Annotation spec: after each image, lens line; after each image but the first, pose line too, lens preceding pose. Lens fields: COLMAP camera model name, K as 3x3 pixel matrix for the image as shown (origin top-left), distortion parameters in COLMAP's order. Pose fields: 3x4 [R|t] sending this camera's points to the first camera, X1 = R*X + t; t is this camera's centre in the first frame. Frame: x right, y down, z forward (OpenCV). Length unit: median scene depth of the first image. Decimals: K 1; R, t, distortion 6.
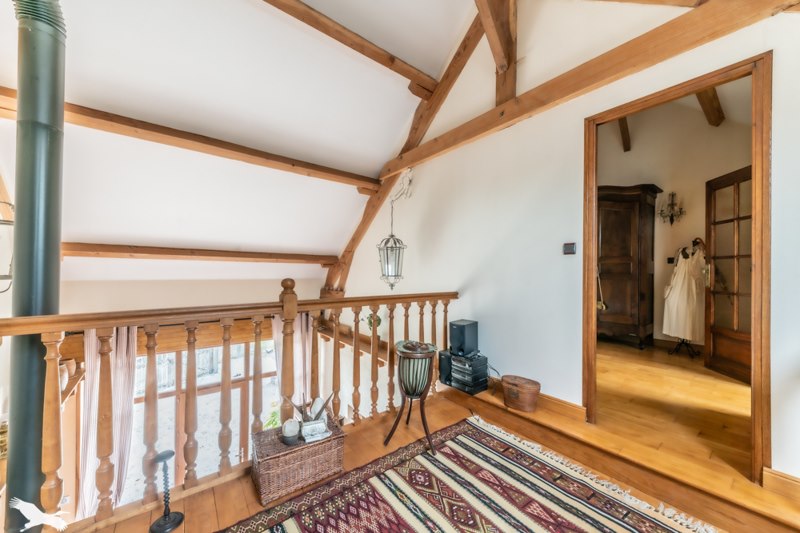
lens RADIAL K [[295.5, 0, 399.8], [0, 295.5, 265.8], [0, 0, 1]] dist [0.005756, -0.000007]
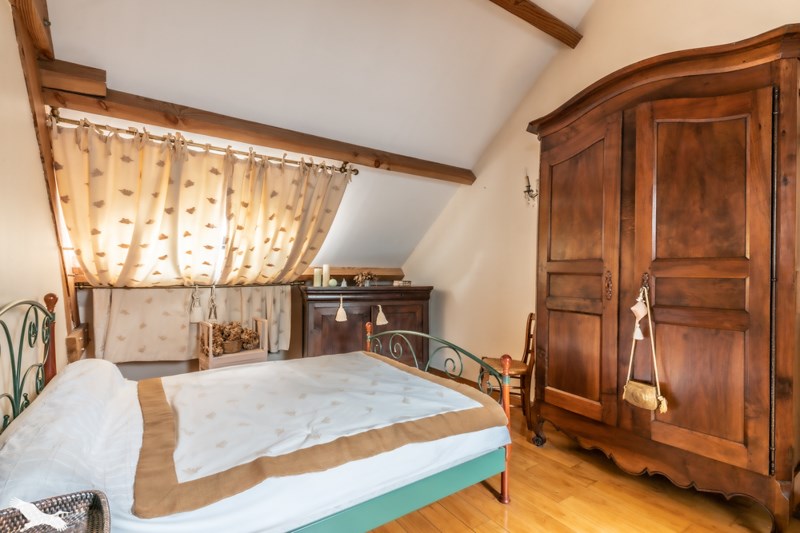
lens RADIAL K [[384.9, 0, 401.1], [0, 384.9, 269.4], [0, 0, 1]] dist [-0.000291, -0.000048]
pose [[0.998200, -0.000879, -0.059973, 0.417439], [0.001047, 0.999996, 0.002772, -0.020817], [0.059970, -0.002829, 0.998196, 0.542533]]
